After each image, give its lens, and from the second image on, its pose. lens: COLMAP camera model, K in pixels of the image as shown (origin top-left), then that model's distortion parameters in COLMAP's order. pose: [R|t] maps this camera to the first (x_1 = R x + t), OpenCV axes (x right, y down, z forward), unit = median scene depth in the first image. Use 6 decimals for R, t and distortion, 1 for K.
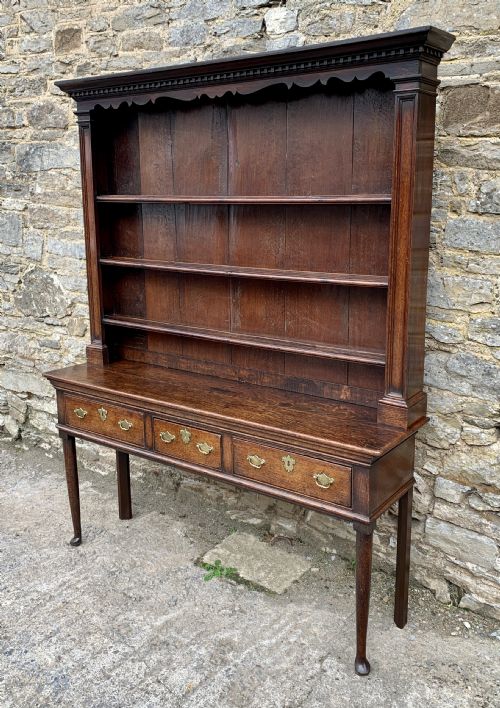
lens RADIAL K [[666.0, 0, 260.8], [0, 666.0, 329.4], [0, 0, 1]] dist [0.031321, 0.000000]
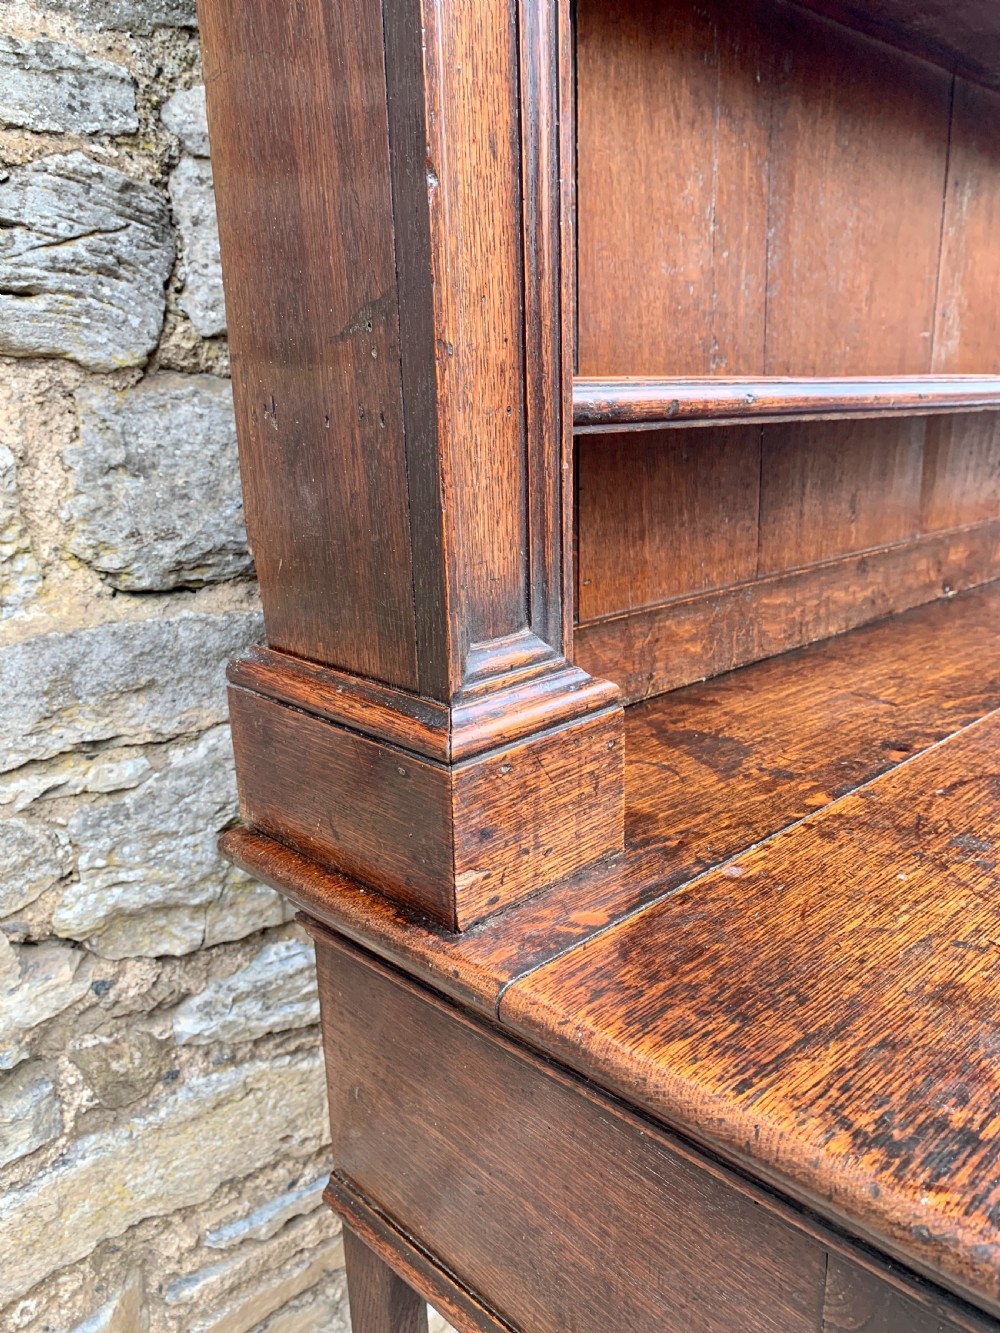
lens RADIAL K [[1028.0, 0, 494.4], [0, 1028.0, 671.9], [0, 0, 1]] dist [0.018700, -0.013485]
pose [[0.187475, -0.257339, 0.947961, -0.433851], [0.219853, 0.951581, 0.214842, -0.011416], [-0.957349, 0.168135, 0.234974, 1.104663]]
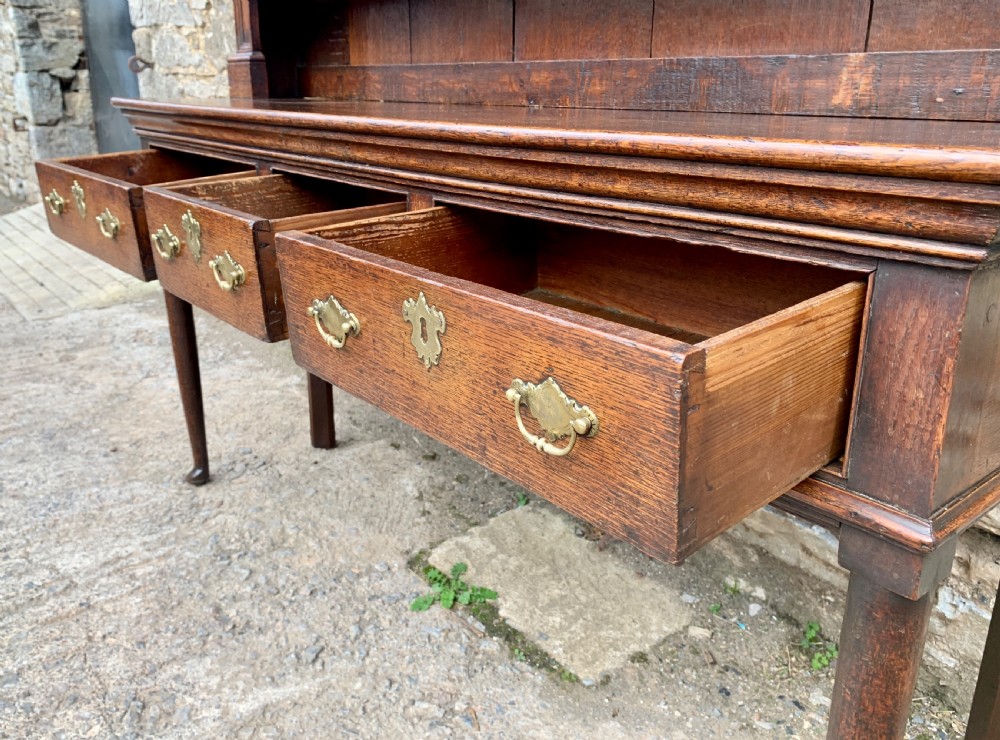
lens RADIAL K [[820.5, 0, 471.9], [0, 820.5, 341.2], [0, 0, 1]] dist [0.023312, -0.016156]
pose [[0.960308, 0.089483, -0.264201, 0.069487], [-0.060943, 0.991573, 0.114324, 0.160688], [0.272205, -0.093685, 0.957668, 0.567182]]
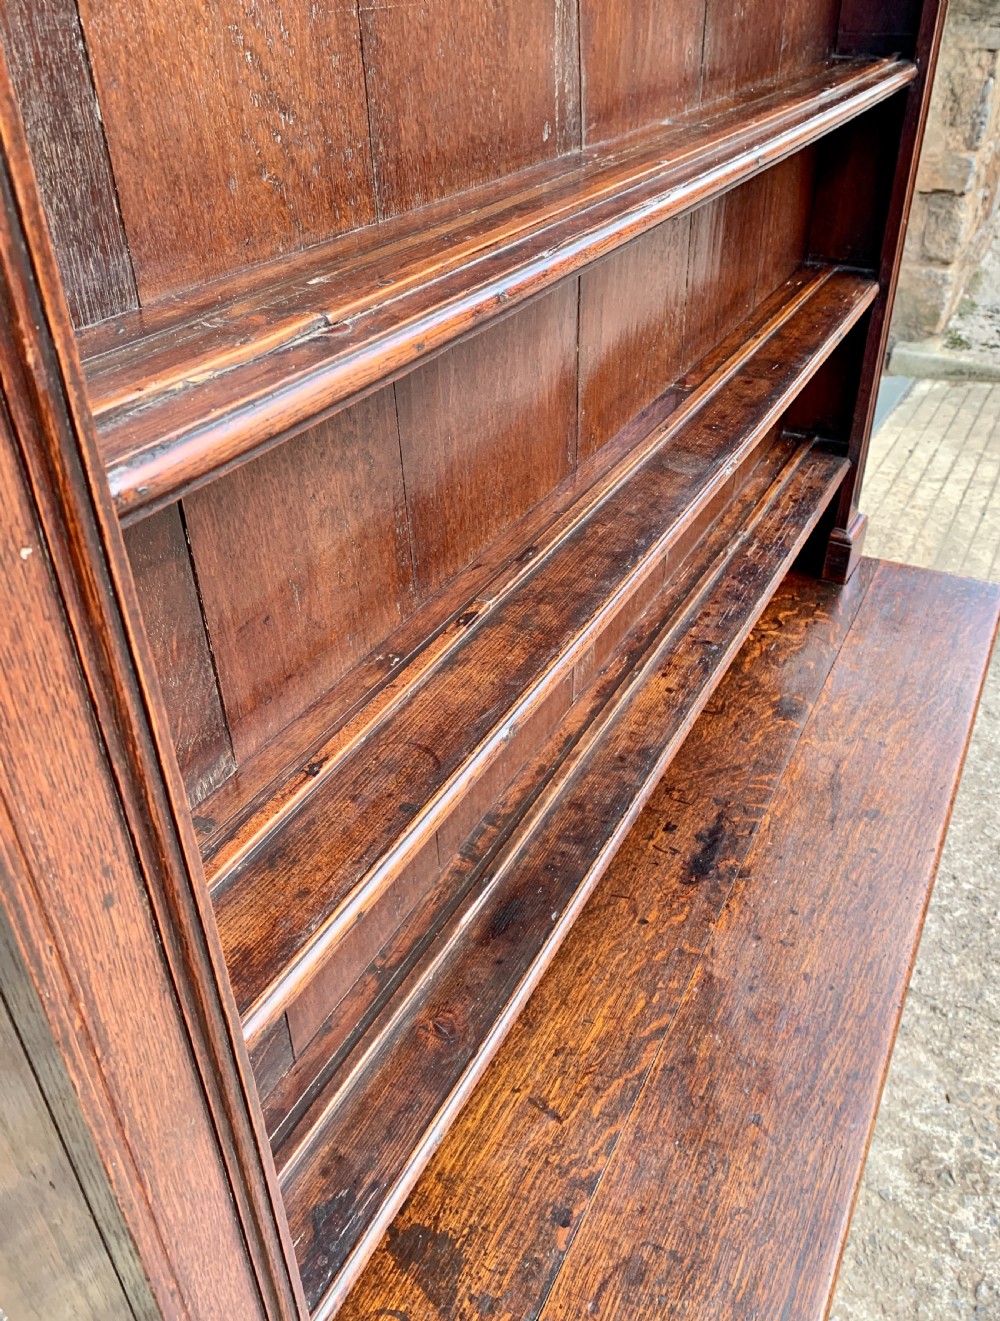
lens RADIAL K [[1065.0, 0, 517.6], [0, 1065.0, 617.6], [0, 0, 1]] dist [0.023092, -0.036462]
pose [[-0.142642, -0.520351, 0.841955, -0.382106], [0.205233, 0.816616, 0.539461, -0.257263], [-0.968263, 0.249747, -0.009691, 1.045932]]
